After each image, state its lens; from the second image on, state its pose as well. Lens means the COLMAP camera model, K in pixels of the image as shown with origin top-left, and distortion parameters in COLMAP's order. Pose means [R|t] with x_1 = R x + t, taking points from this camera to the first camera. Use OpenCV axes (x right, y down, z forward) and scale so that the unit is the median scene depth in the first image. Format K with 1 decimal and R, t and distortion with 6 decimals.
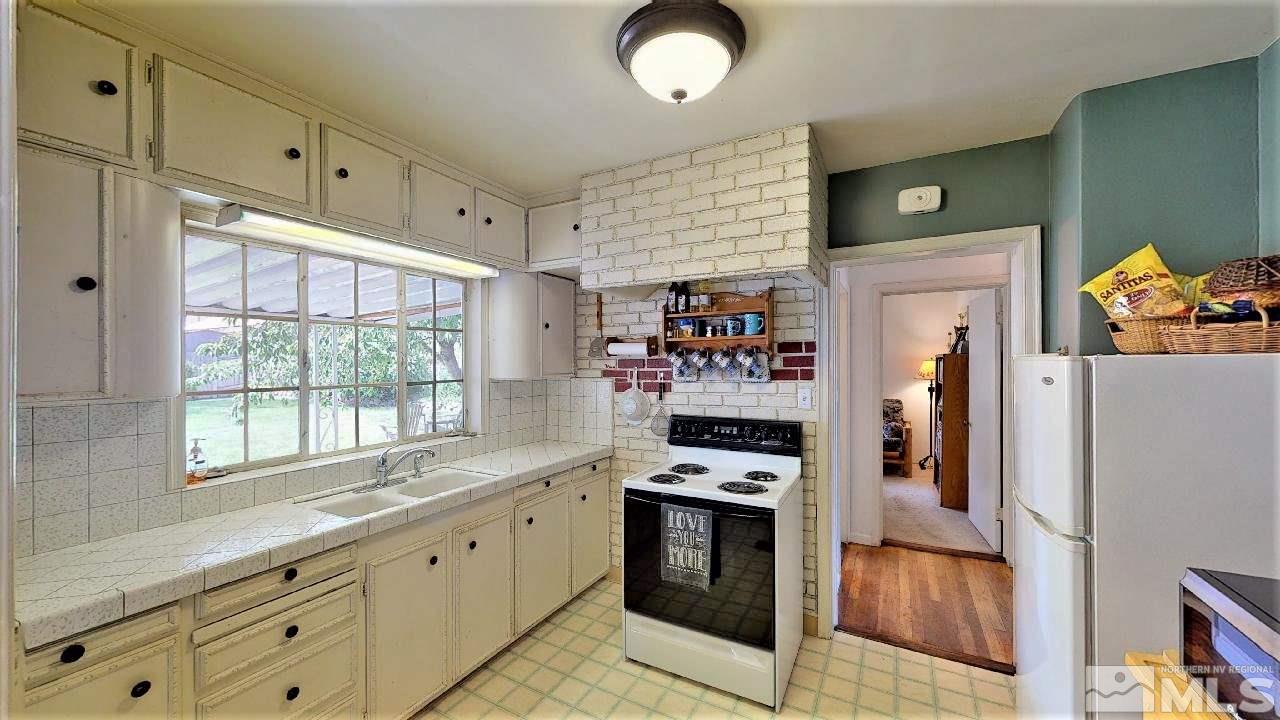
lens RADIAL K [[460.6, 0, 647.5], [0, 460.6, 361.3], [0, 0, 1]] dist [0.000835, 0.000011]
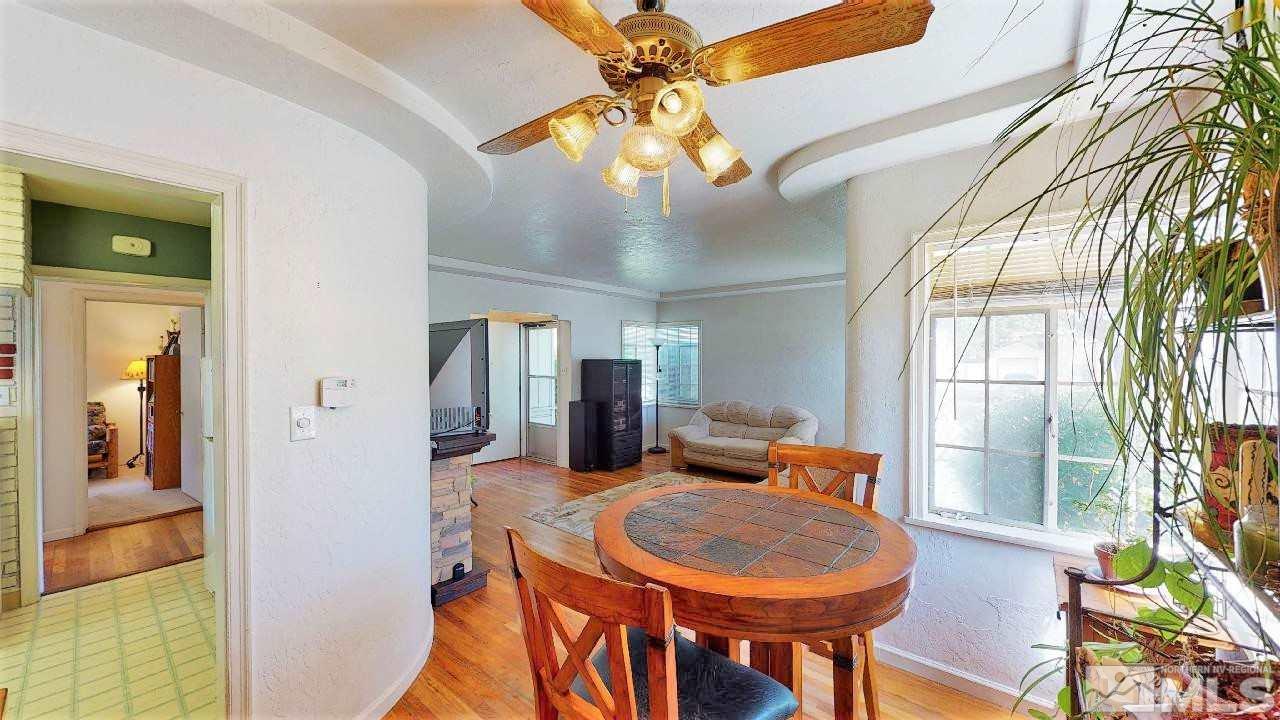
lens RADIAL K [[473.1, 0, 638.9], [0, 473.1, 364.7], [0, 0, 1]] dist [-0.000127, -0.000091]
pose [[0.203658, -0.006442, 0.979021, -0.321451], [-0.000741, 0.999977, 0.006734, -0.001587], [-0.979042, -0.002097, 0.203649, -0.508849]]
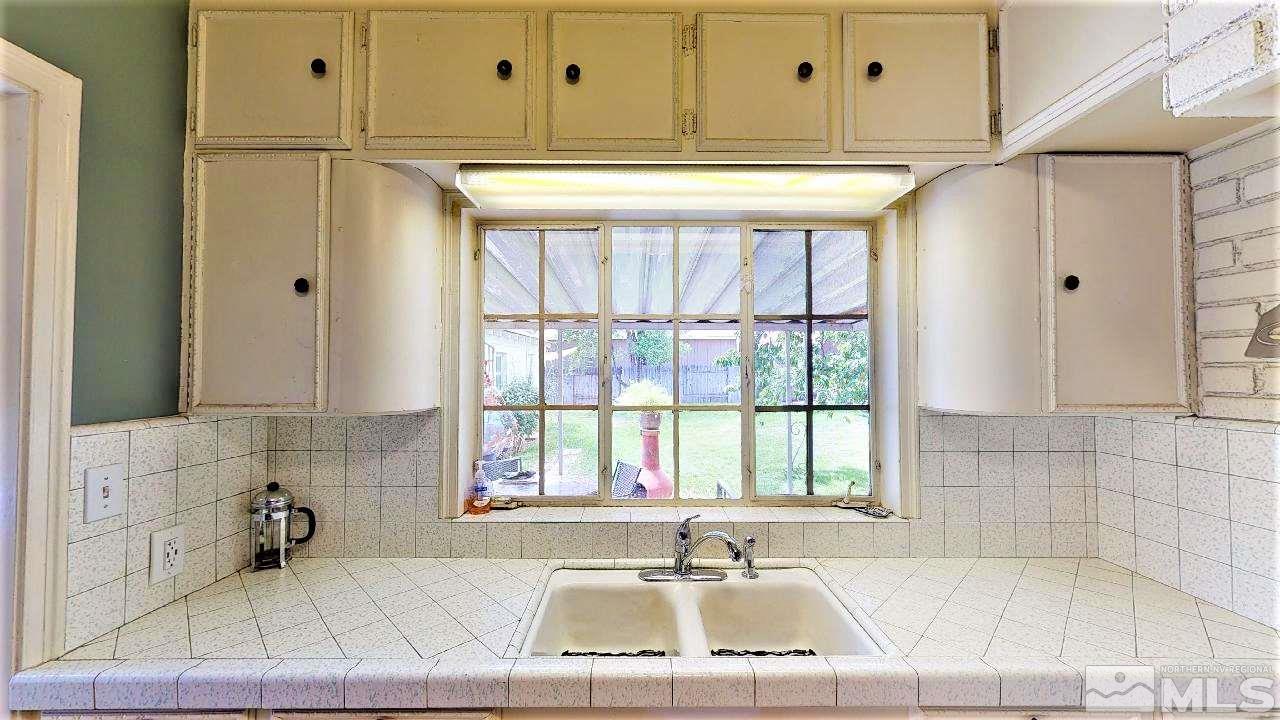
lens RADIAL K [[460.6, 0, 647.5], [0, 460.6, 361.3], [0, 0, 1]] dist [0.000835, 0.000011]
pose [[0.467428, -0.017238, -0.883863, -0.040609], [-0.002120, 0.999785, -0.020620, -0.000703], [0.884029, 0.011512, 0.467291, 0.514753]]
